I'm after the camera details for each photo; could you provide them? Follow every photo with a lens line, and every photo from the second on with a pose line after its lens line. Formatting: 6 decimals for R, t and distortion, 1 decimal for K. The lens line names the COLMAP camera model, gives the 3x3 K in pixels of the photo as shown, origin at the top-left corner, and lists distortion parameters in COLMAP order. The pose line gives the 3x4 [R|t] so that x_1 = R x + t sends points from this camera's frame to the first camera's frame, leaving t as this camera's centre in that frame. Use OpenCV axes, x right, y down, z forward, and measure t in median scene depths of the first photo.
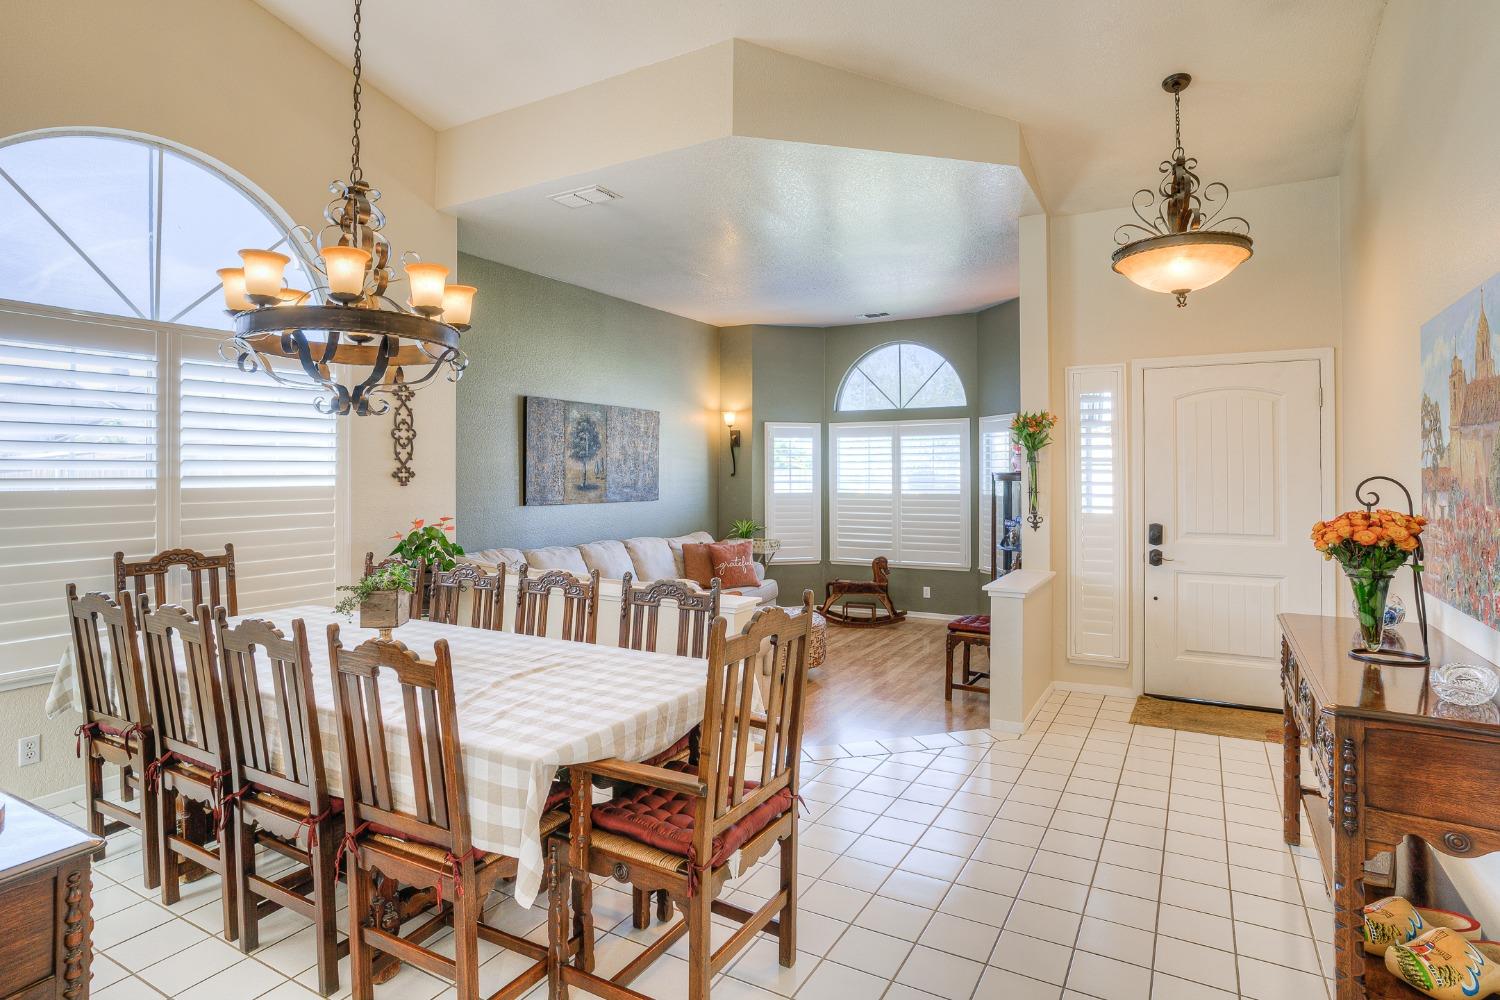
lens RADIAL K [[801.6, 0, 751.8], [0, 801.6, 470.5], [0, 0, 1]] dist [-0.060236, 0.034299]
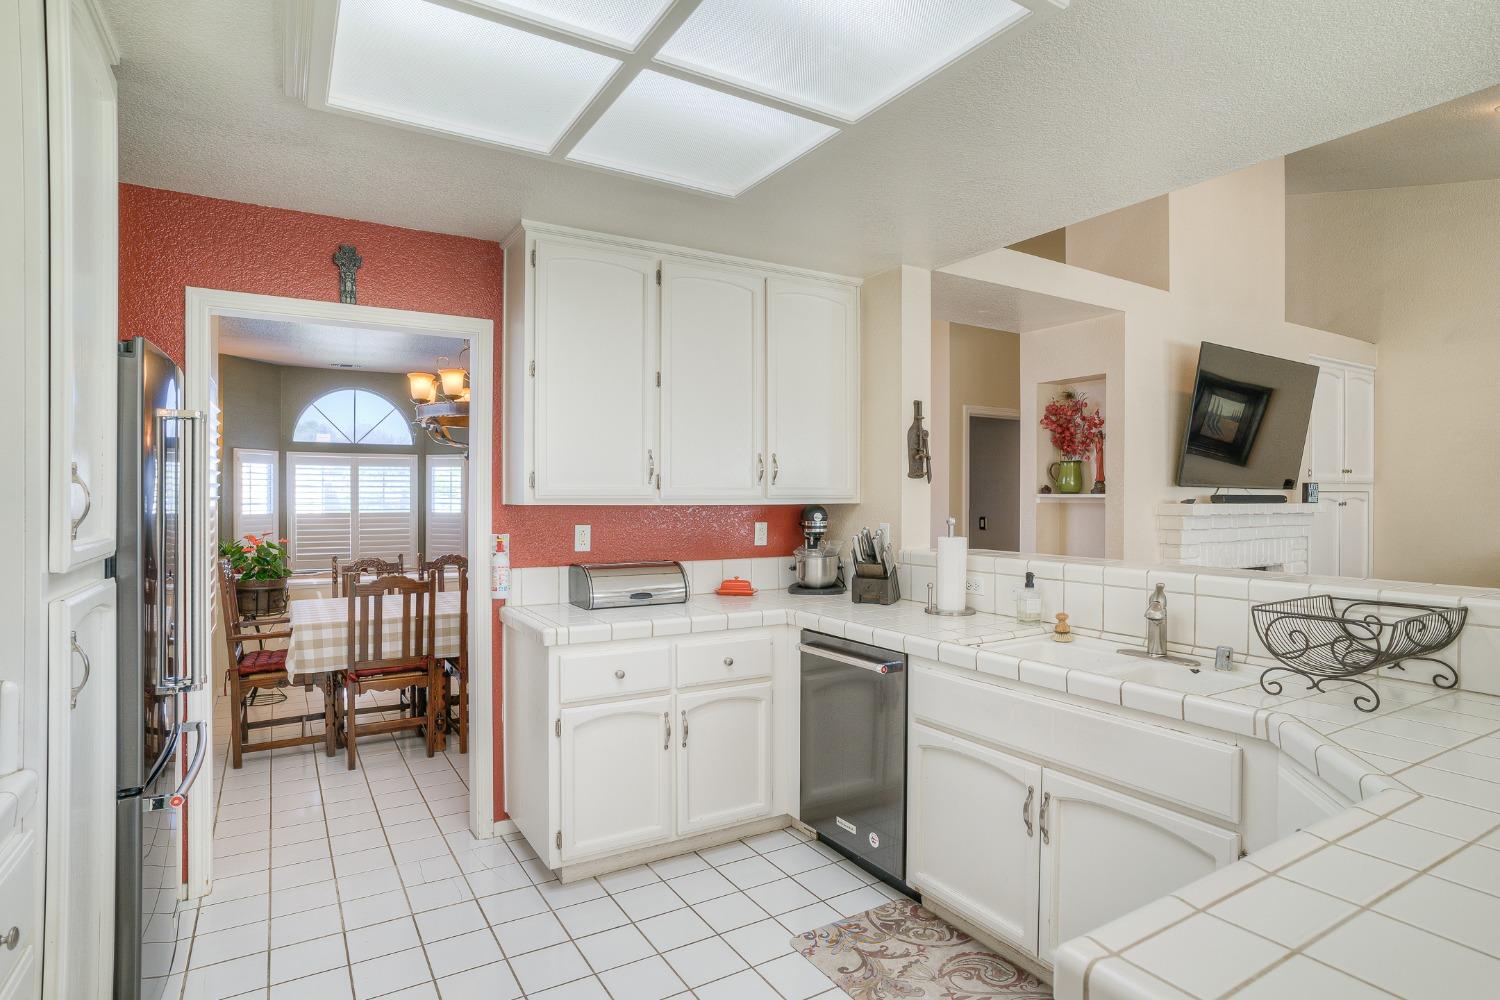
lens RADIAL K [[801.6, 0, 746.9], [0, 801.6, 502.1], [0, 0, 1]] dist [-0.060236, 0.034299]
pose [[0.487052, -0.002757, 0.873369, -1.009227], [-0.006917, 0.999951, 0.007015, -0.000691], [-0.873346, -0.009458, 0.487009, -0.190836]]
